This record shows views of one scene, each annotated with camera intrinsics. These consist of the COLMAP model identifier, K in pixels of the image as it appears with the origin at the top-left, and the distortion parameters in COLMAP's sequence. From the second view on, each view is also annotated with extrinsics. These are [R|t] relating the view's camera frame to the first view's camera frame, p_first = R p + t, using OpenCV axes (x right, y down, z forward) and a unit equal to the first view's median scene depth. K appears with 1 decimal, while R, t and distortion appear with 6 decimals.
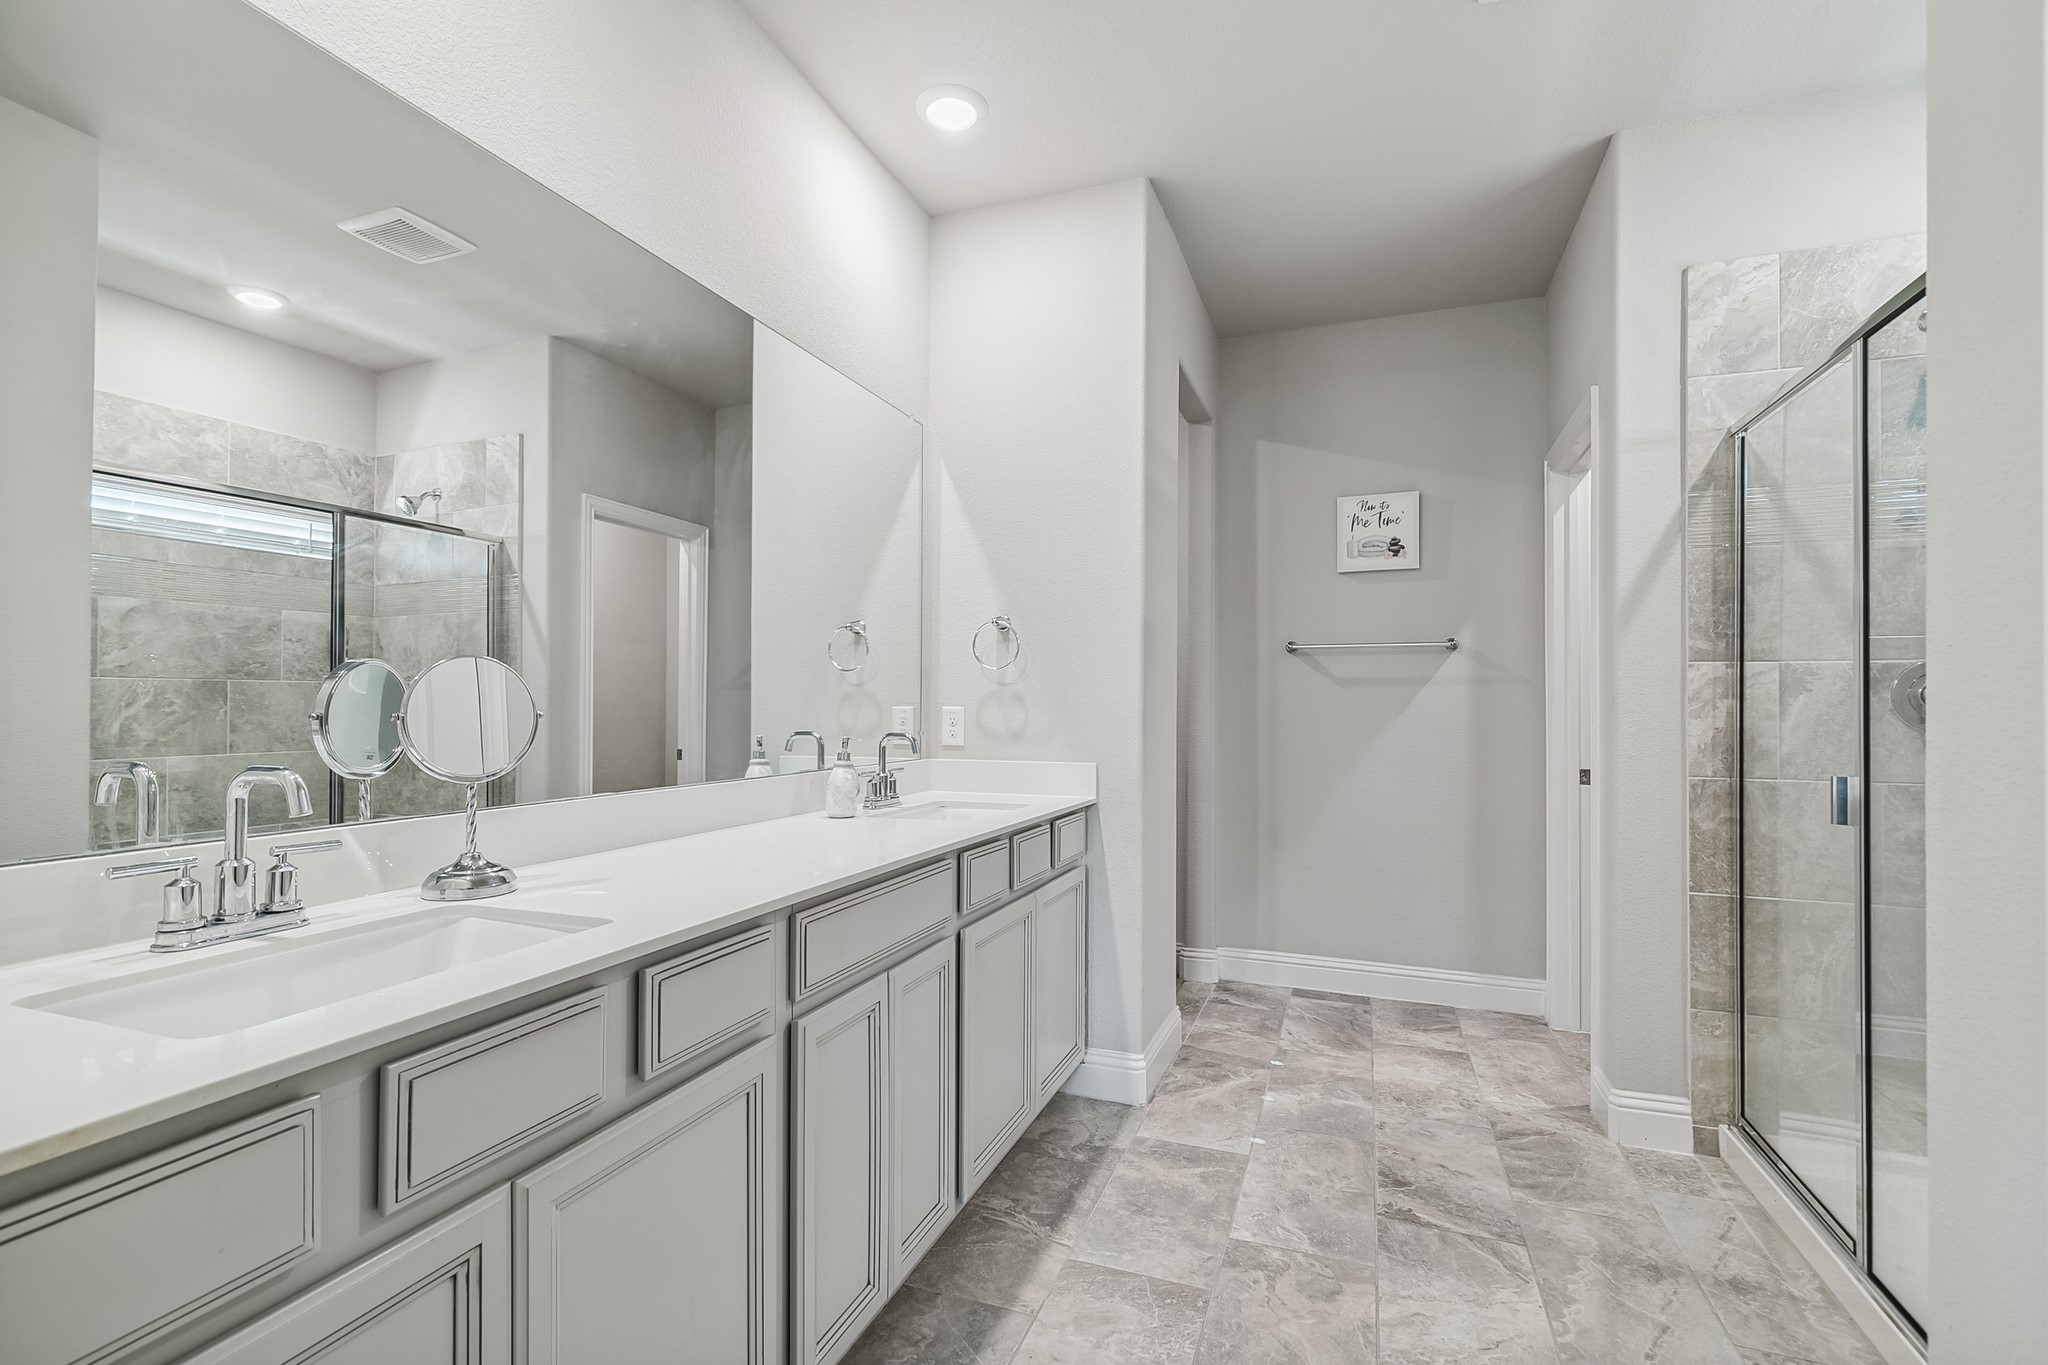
lens RADIAL K [[915.0, 0, 1022.2], [0, 915.0, 690.2], [0, 0, 1]] dist [0.003593, -0.000650]
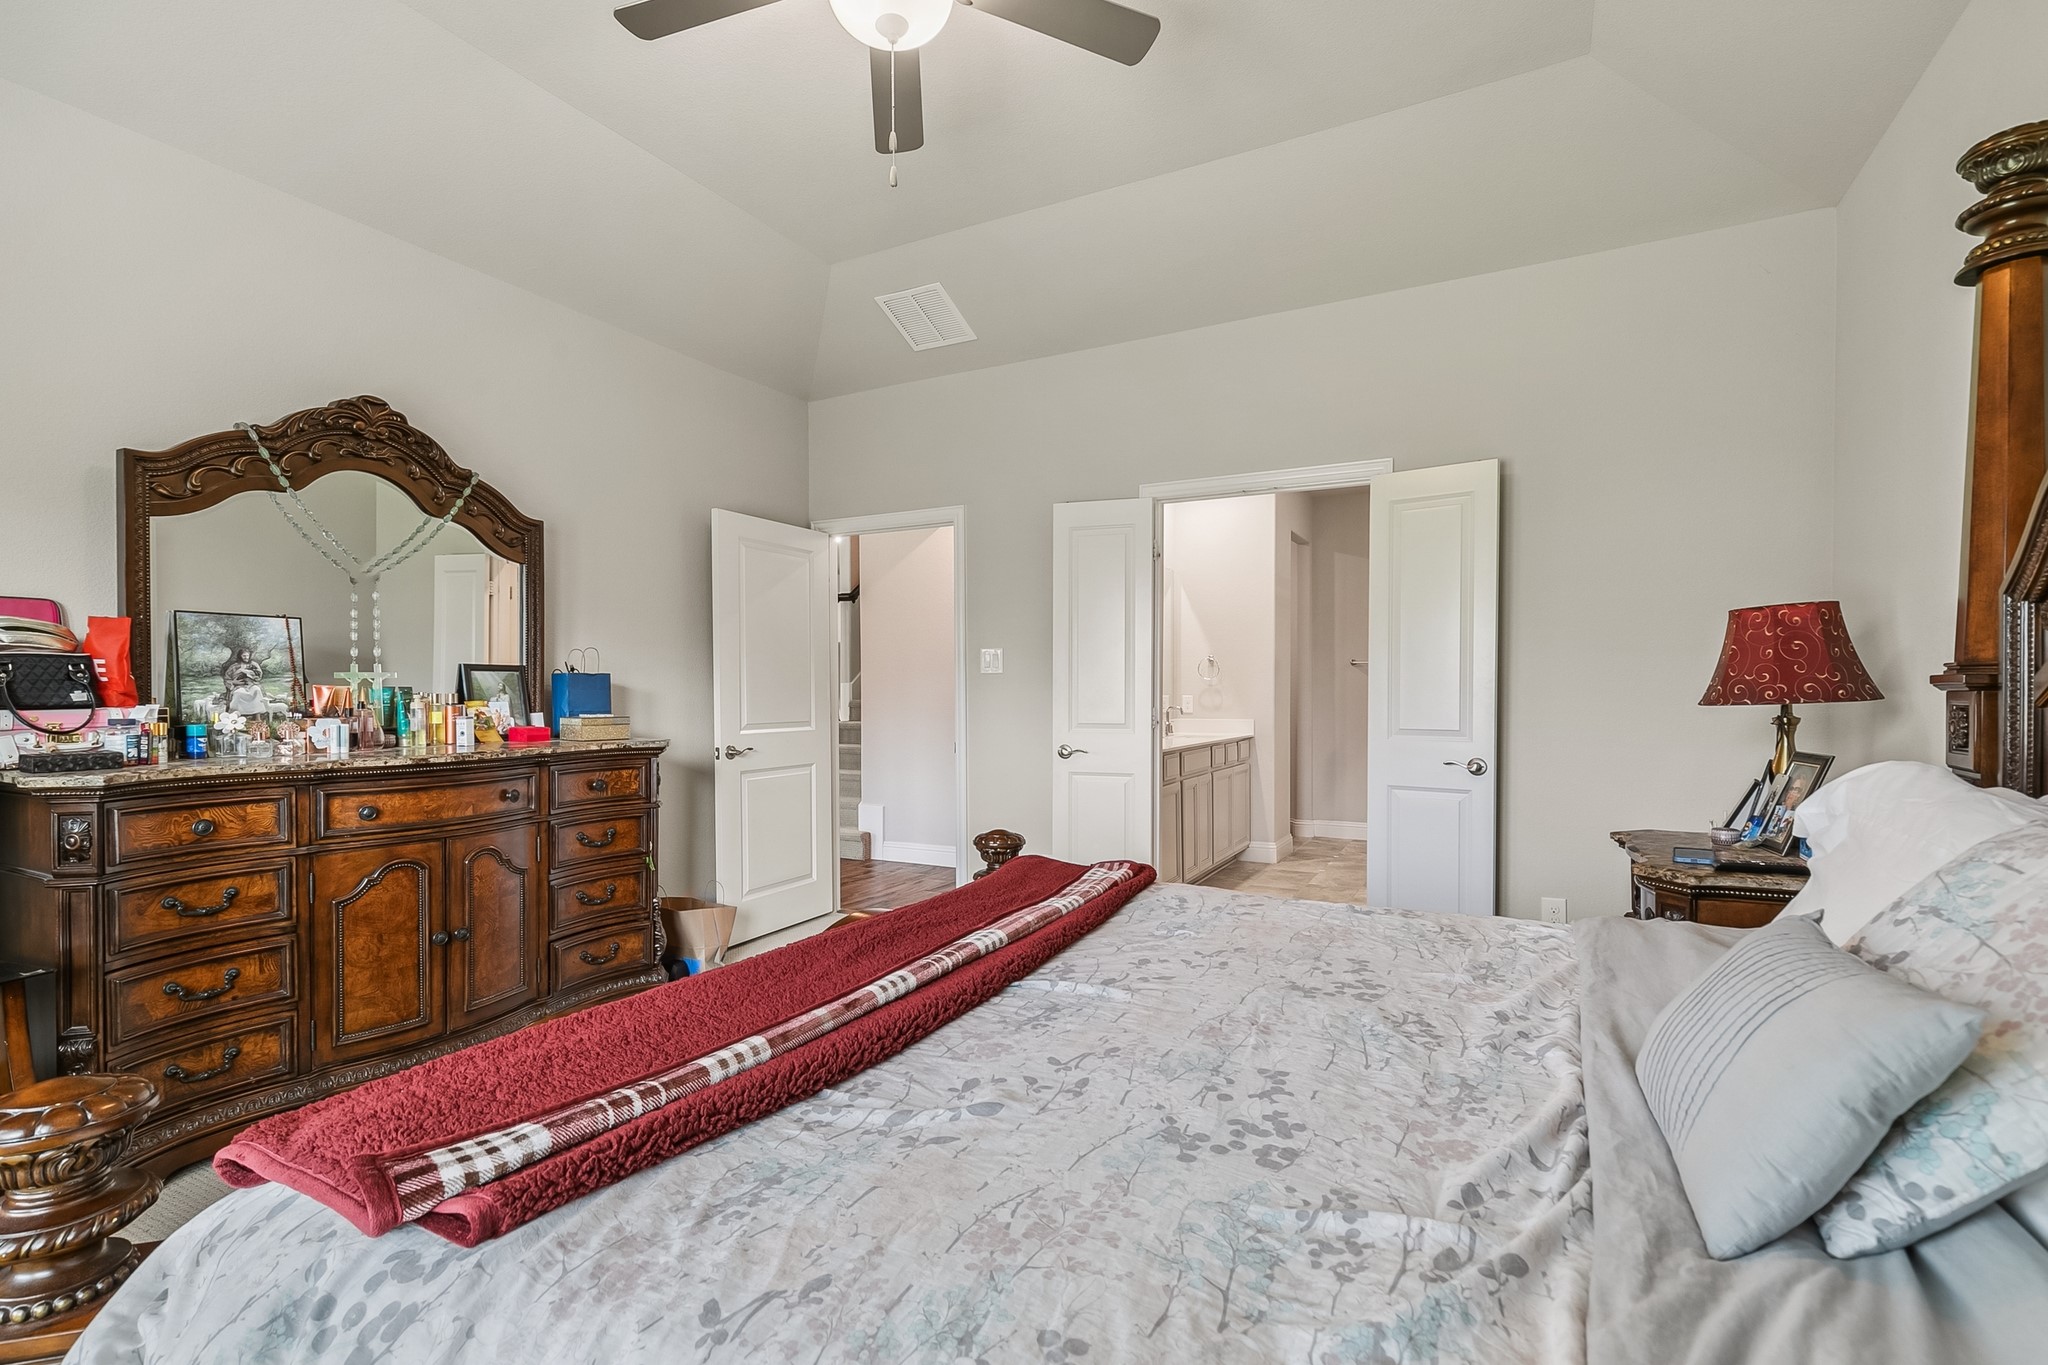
lens RADIAL K [[937.3, 0, 1017.6], [0, 937.3, 687.2], [0, 0, 1]] dist [0.009148, -0.000736]
pose [[0.991733, -0.003366, -0.128276, -0.237556], [0.005474, 0.999856, 0.016078, -0.050810], [0.128203, -0.016647, 0.991608, -1.653849]]
